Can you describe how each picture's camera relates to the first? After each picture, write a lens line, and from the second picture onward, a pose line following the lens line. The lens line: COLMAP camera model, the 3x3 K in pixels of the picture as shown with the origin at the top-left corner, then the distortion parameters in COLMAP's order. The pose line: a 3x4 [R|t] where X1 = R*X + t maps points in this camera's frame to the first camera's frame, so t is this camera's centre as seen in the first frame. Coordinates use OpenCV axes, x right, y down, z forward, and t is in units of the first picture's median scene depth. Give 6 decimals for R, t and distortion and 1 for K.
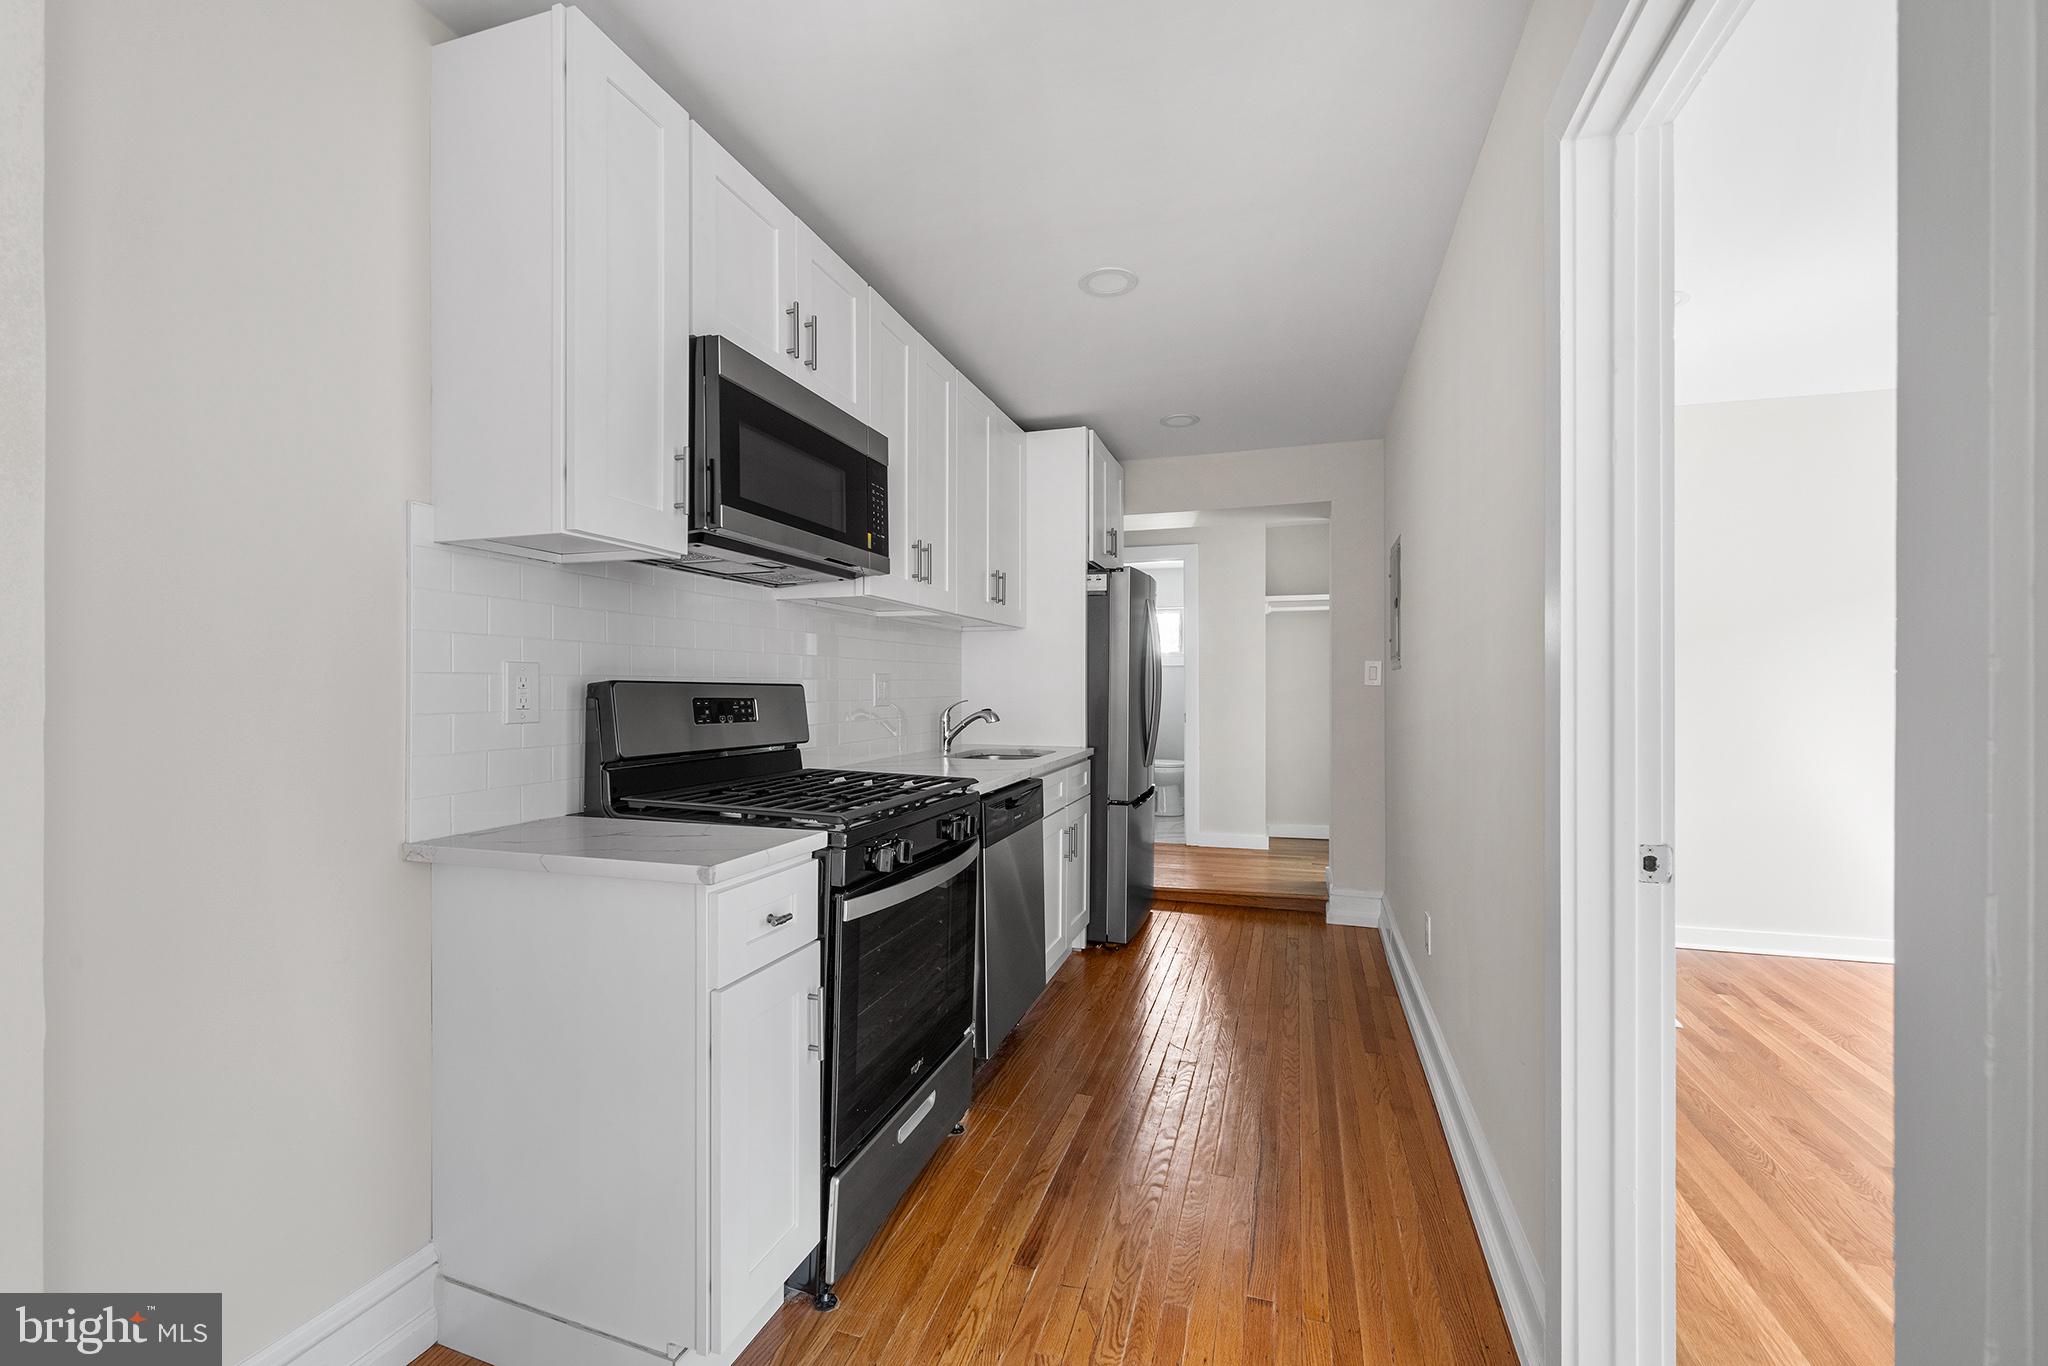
lens RADIAL K [[844.0, 0, 1025.4], [0, 844.0, 687.1], [0, 0, 1]] dist [0.000316, 0.000066]
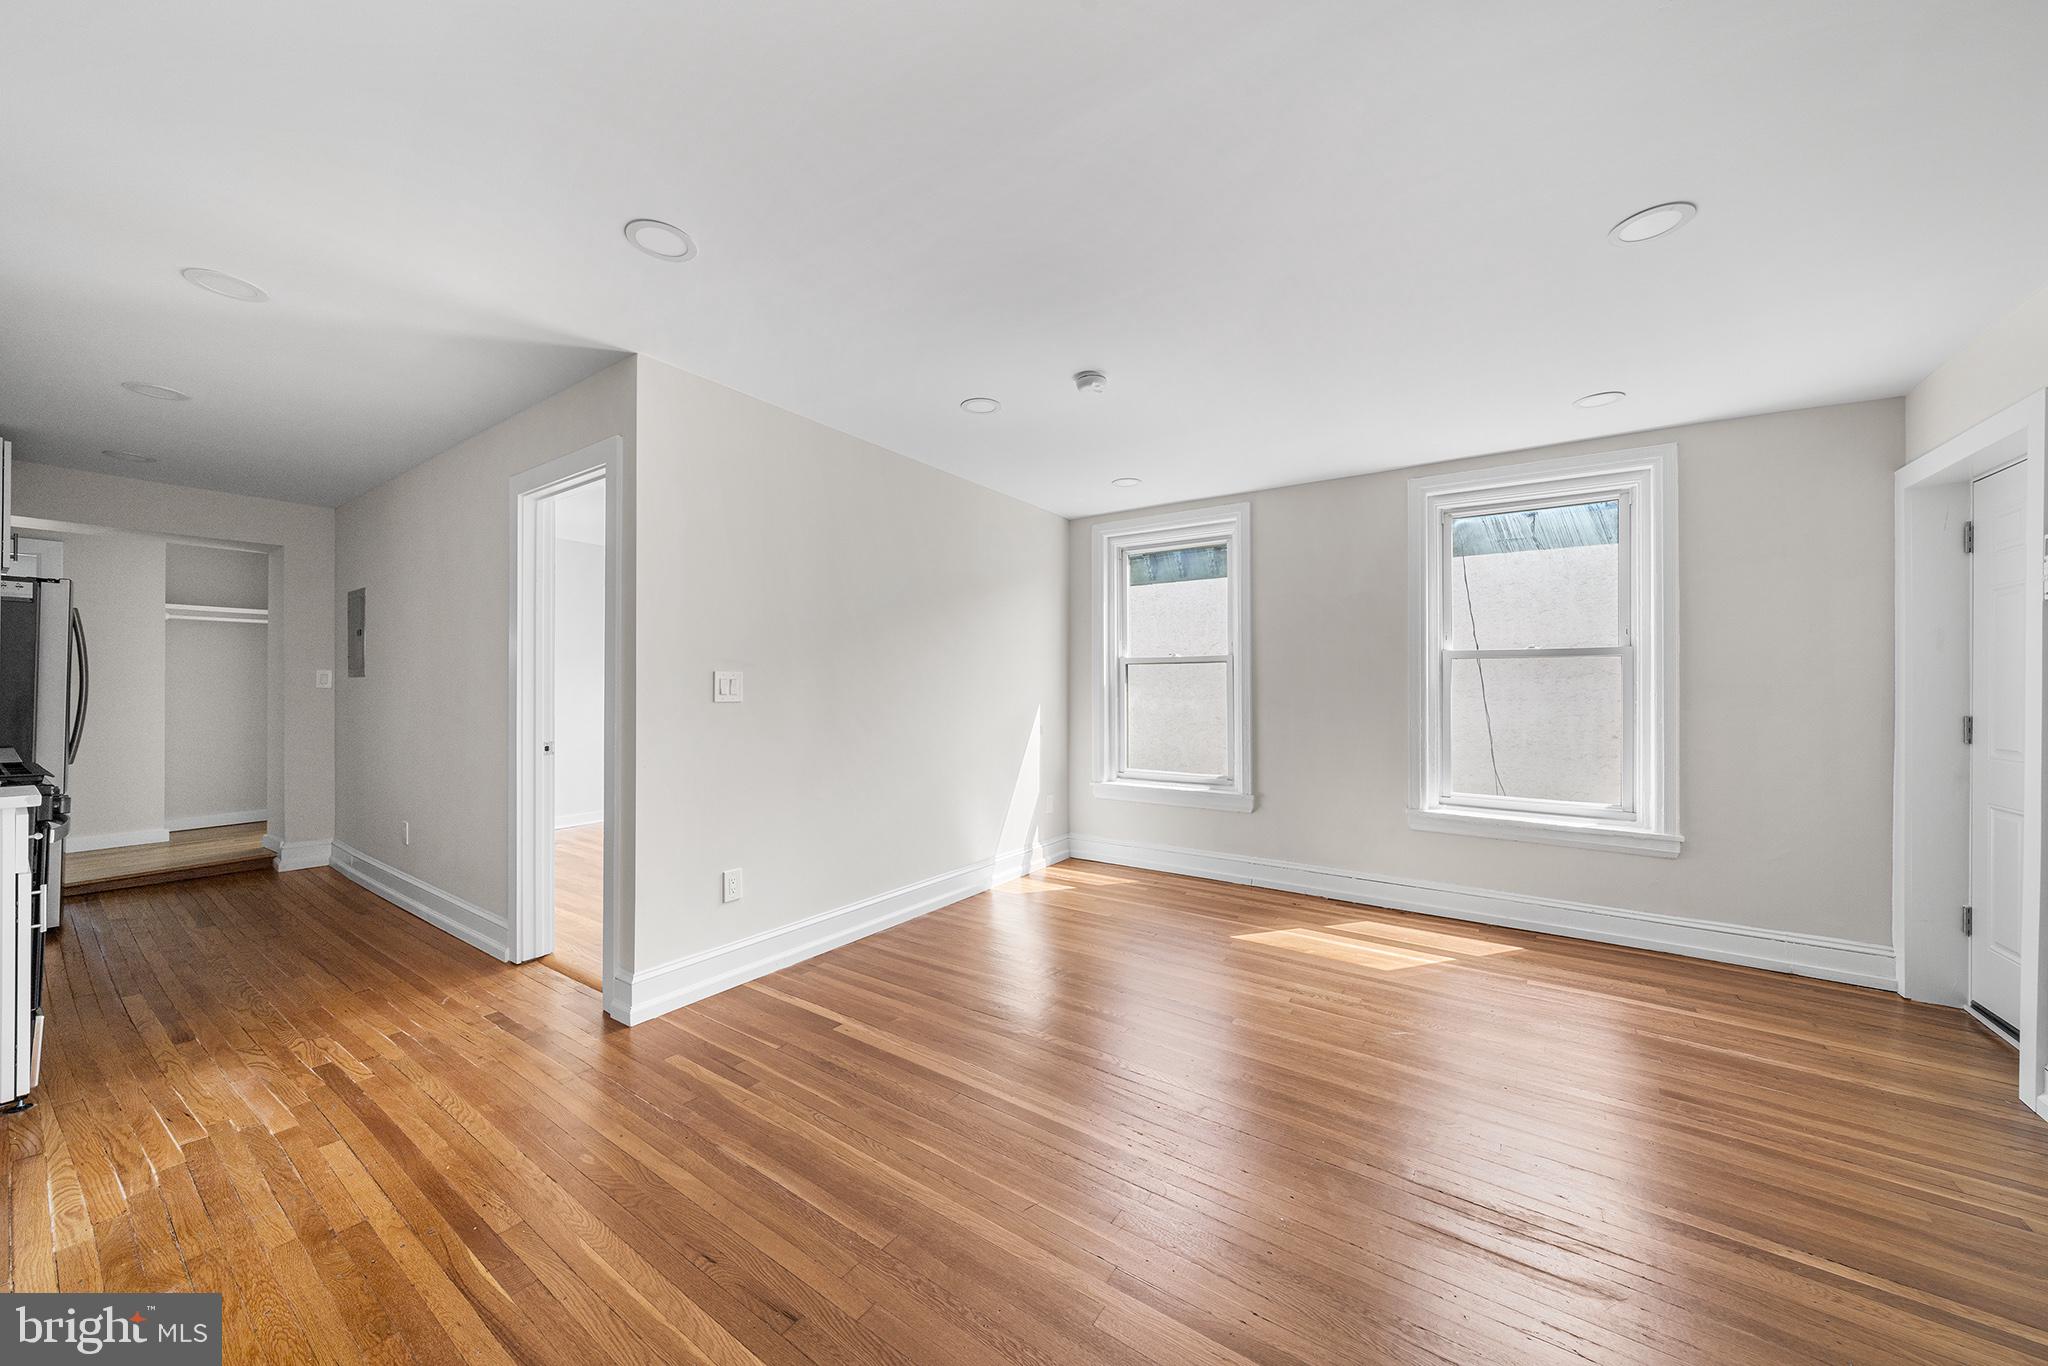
lens RADIAL K [[713.6, 0, 1015.3], [0, 713.6, 685.2], [0, 0, 1]] dist [-0.000386, -0.000030]
pose [[0.297615, 0.003404, 0.954680, -0.600367], [-0.002026, 0.999994, -0.002934, -0.008318], [-0.954684, -0.001061, 0.297621, -0.681841]]
